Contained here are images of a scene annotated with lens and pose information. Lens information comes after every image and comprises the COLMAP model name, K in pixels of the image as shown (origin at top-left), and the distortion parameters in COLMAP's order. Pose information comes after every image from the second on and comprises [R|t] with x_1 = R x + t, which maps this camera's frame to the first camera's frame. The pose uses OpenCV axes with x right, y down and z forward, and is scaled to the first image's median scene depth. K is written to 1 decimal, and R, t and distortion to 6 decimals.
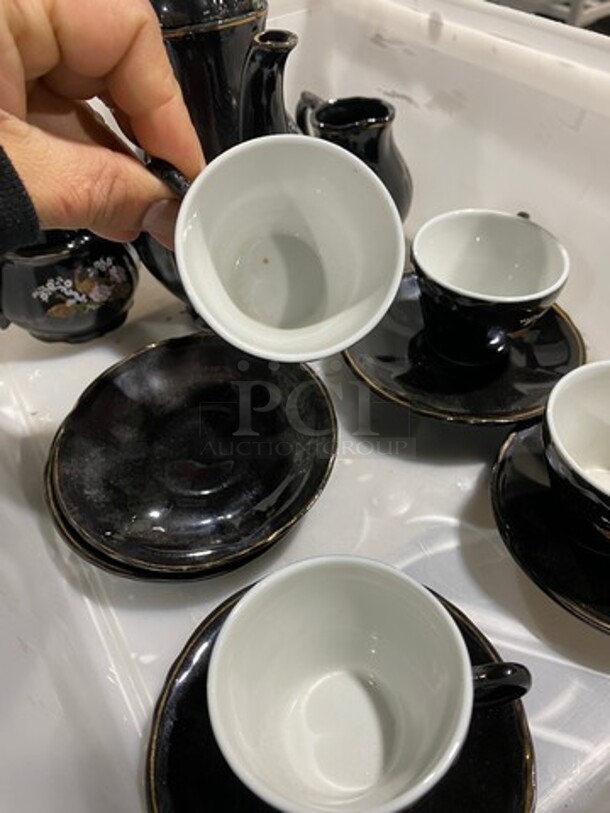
lens RADIAL K [[619.8, 0, 292.2], [0, 619.8, 403.4], [0, 0, 1]] dist [-0.004005, -0.003584]
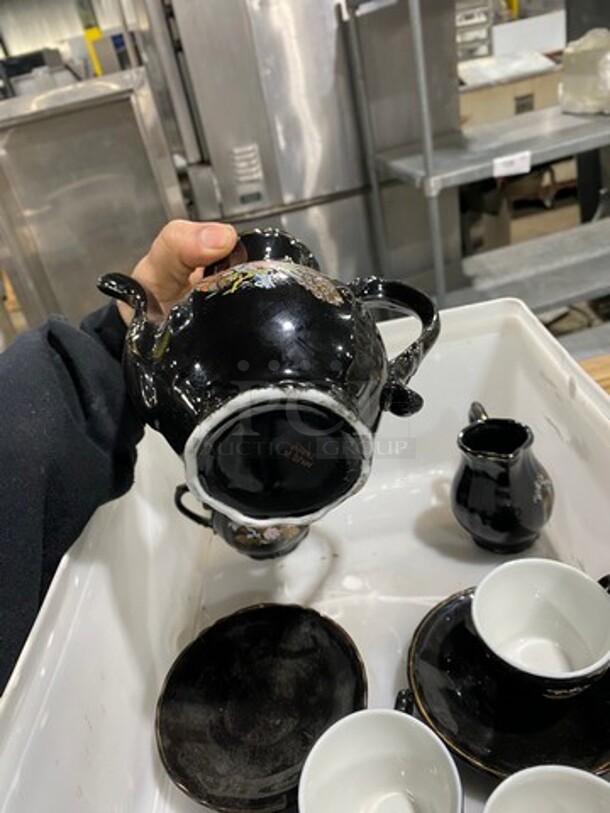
lens RADIAL K [[617.6, 0, 302.8], [0, 617.6, 382.4], [0, 0, 1]] dist [0.006894, -0.001638]
pose [[0.849742, 0.155412, -0.503771, 0.452001], [-0.265003, 0.951981, -0.153314, -0.368258], [0.455754, 0.263778, 0.850123, -0.238392]]
